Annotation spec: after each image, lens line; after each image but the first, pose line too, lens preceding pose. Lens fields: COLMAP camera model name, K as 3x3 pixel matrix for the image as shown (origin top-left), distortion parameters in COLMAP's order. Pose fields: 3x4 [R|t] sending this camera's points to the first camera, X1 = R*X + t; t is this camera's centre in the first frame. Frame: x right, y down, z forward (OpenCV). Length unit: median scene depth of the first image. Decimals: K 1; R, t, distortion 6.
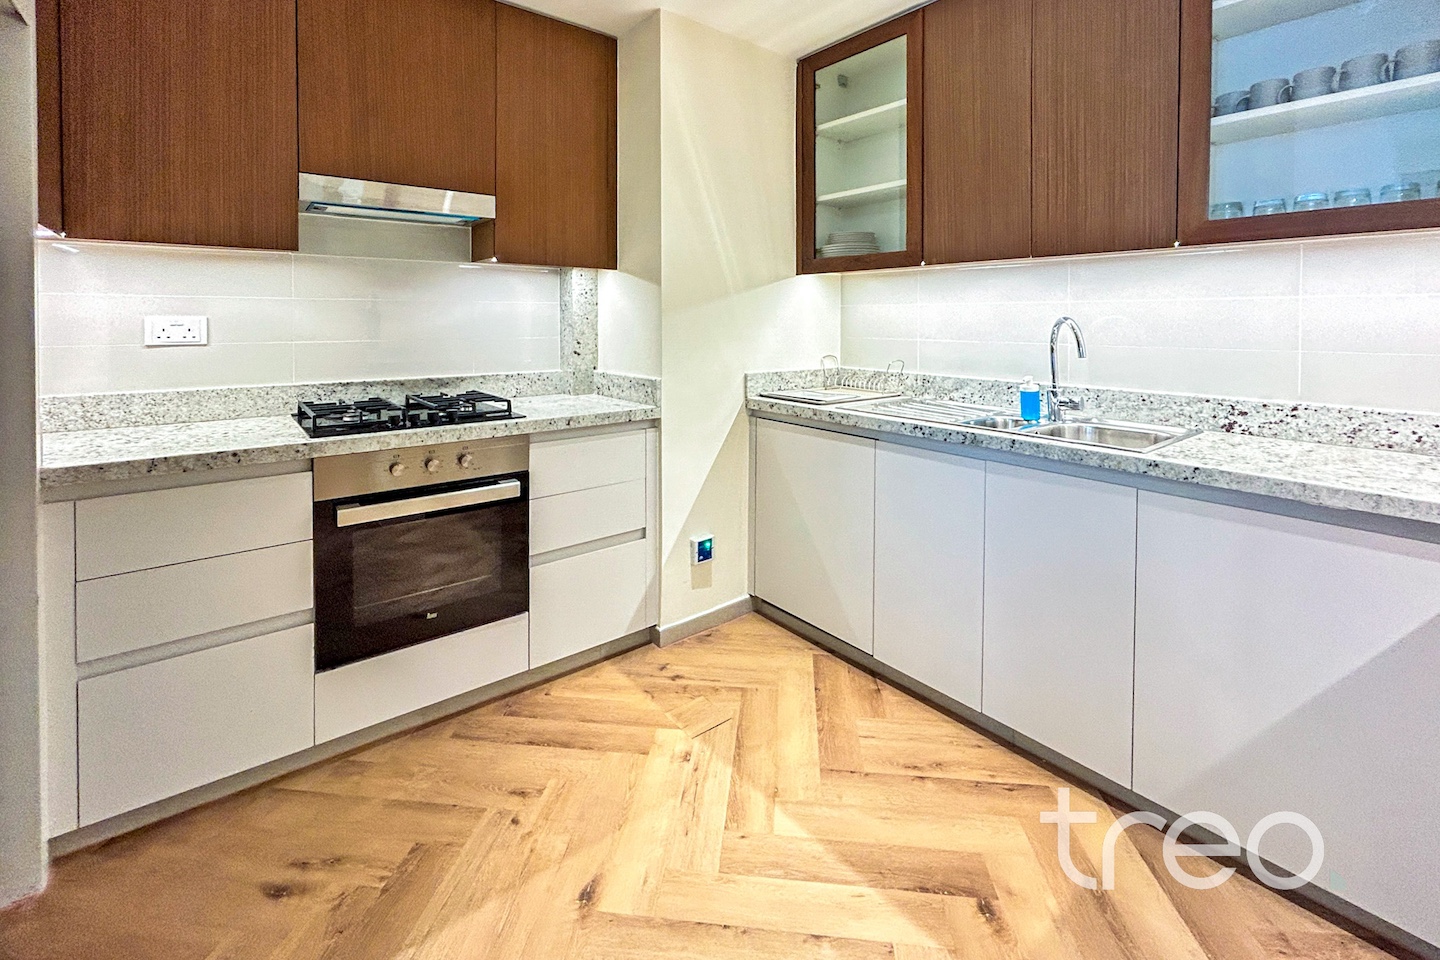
lens RADIAL K [[619.6, 0, 699.0], [0, 619.6, 333.1], [0, 0, 1]] dist [-0.000087, 0.001226]
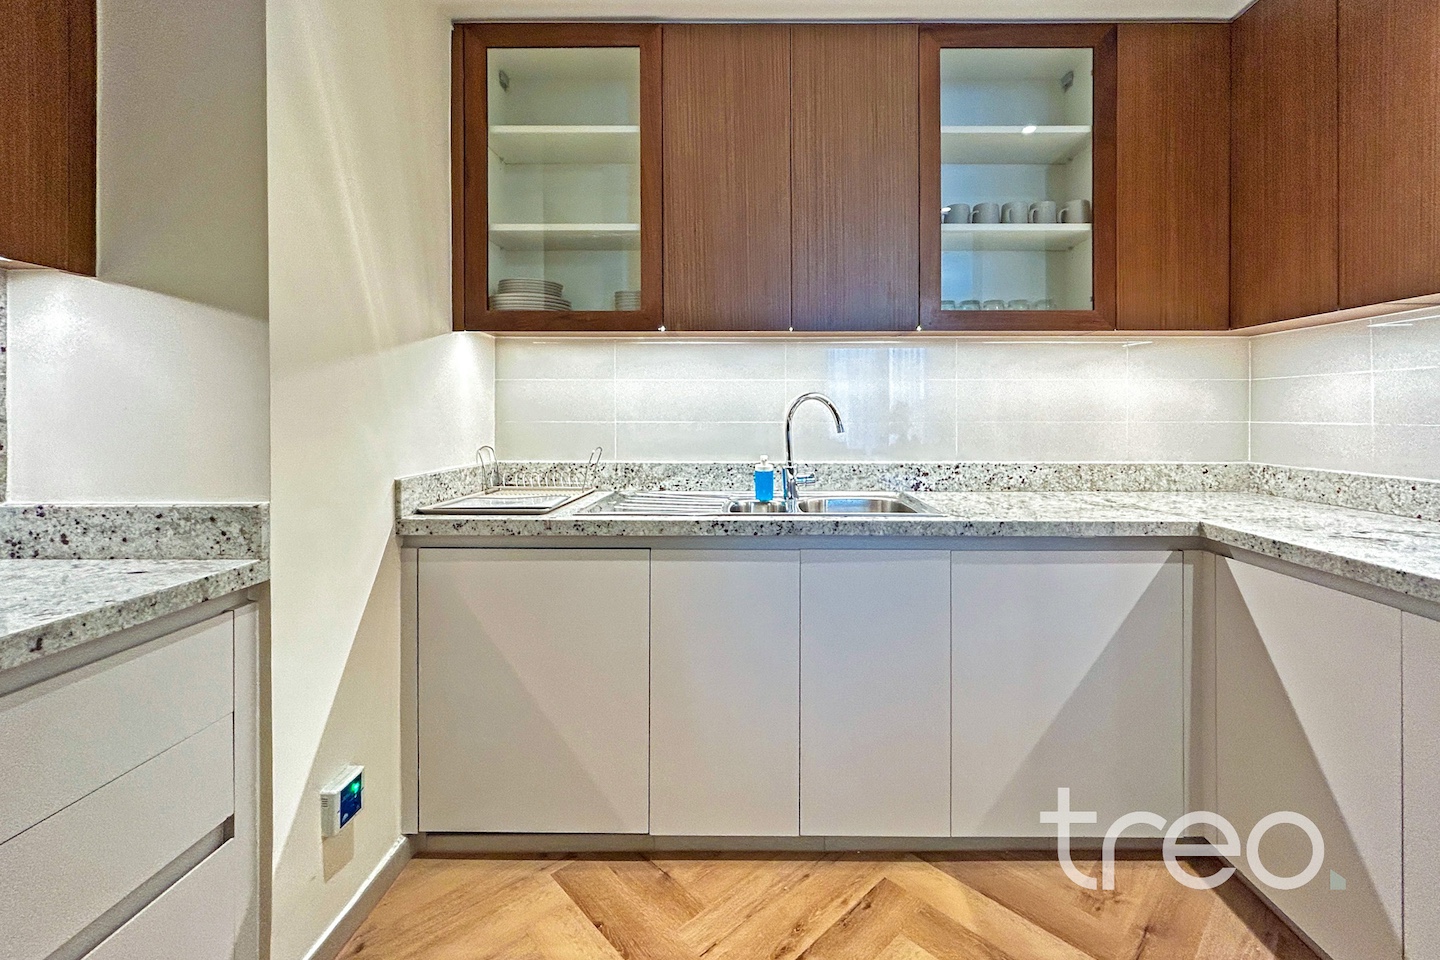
lens RADIAL K [[619.6, 0, 750.5], [0, 619.6, 414.5], [0, 0, 1]] dist [-0.000087, 0.001226]
pose [[0.617750, -0.002536, 0.786371, -0.240380], [0.016218, 0.999823, -0.009516, 0.014365], [-0.786208, 0.018632, 0.617682, 0.419129]]
